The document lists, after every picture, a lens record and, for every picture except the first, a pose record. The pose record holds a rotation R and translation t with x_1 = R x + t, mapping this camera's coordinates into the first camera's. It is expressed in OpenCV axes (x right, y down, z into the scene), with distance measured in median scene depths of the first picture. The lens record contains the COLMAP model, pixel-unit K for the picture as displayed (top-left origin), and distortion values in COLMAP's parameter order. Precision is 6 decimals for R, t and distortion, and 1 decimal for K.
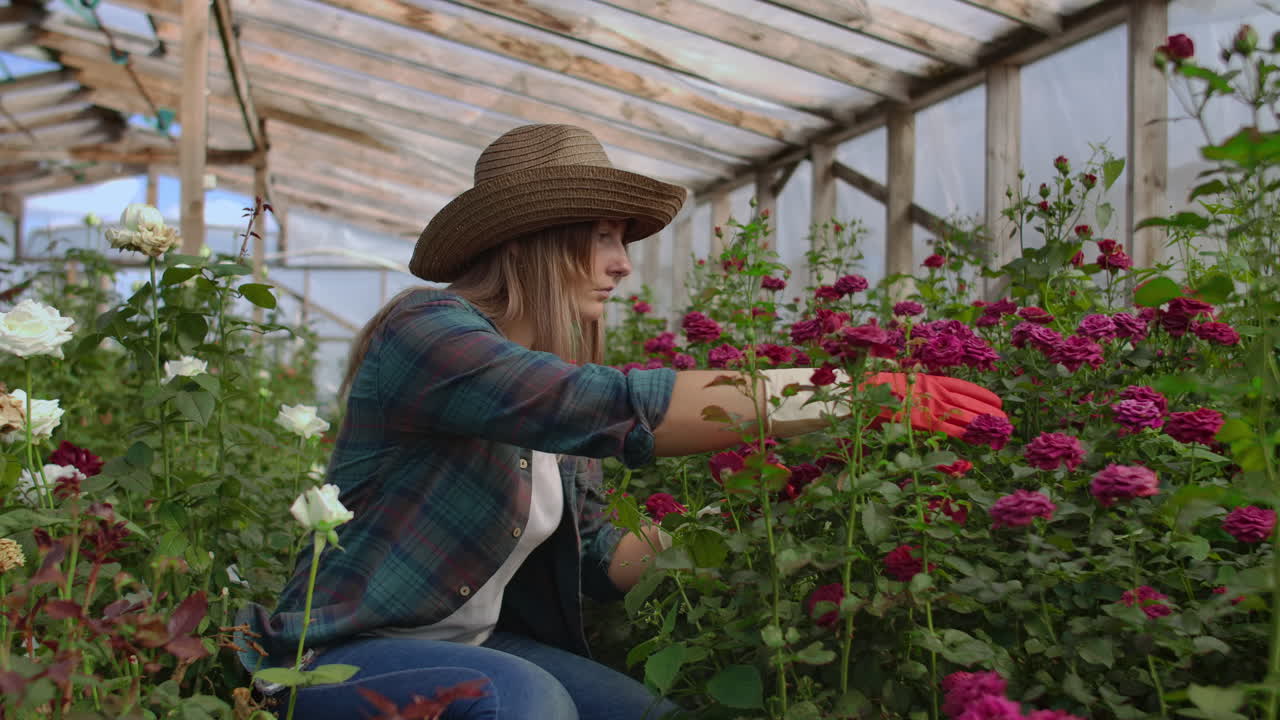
lens RADIAL K [[1317.5, 0, 639.4], [0, 1317.5, 362.1], [0, 0, 1]] dist [-0.057378, 0.000000]
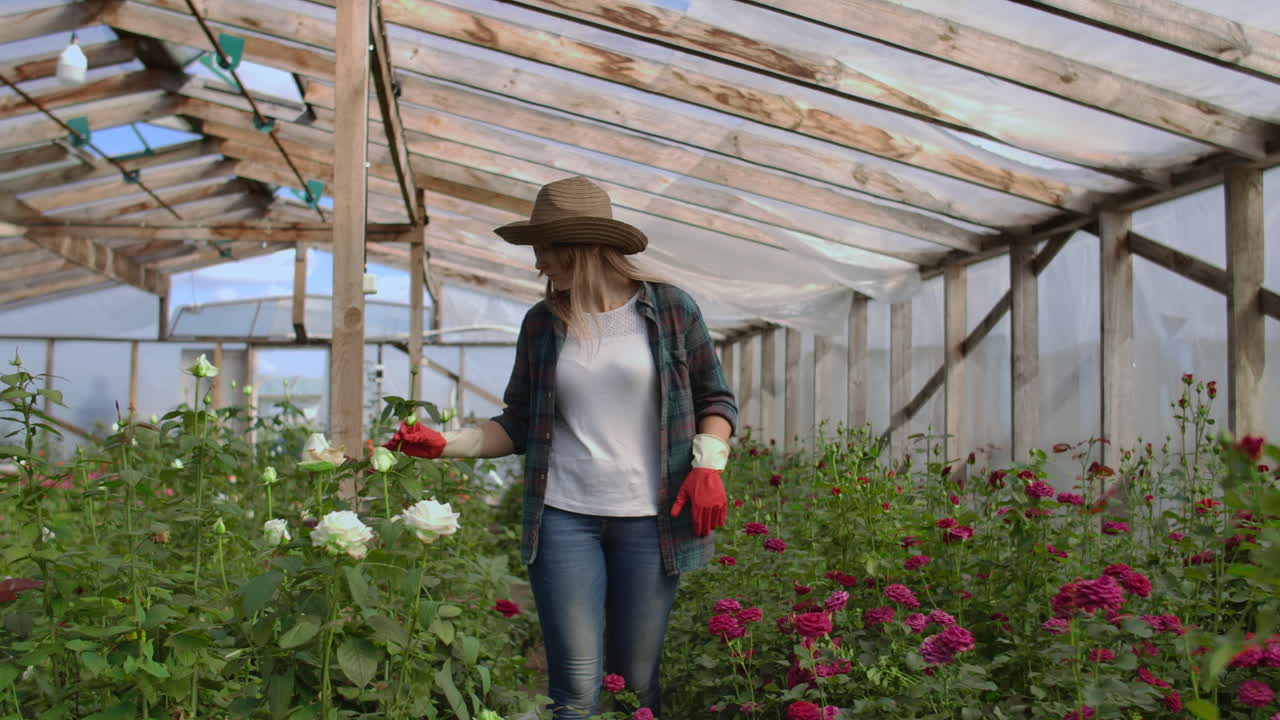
lens RADIAL K [[1317.5, 0, 640.2], [0, 1317.5, 364.2], [0, 0, 1]] dist [-0.057378, 0.000000]
pose [[0.994525, -0.008369, -0.104160, -0.058382], [0.004043, 0.999123, -0.041672, -0.036336], [0.104418, 0.041022, 0.993687, 0.161848]]
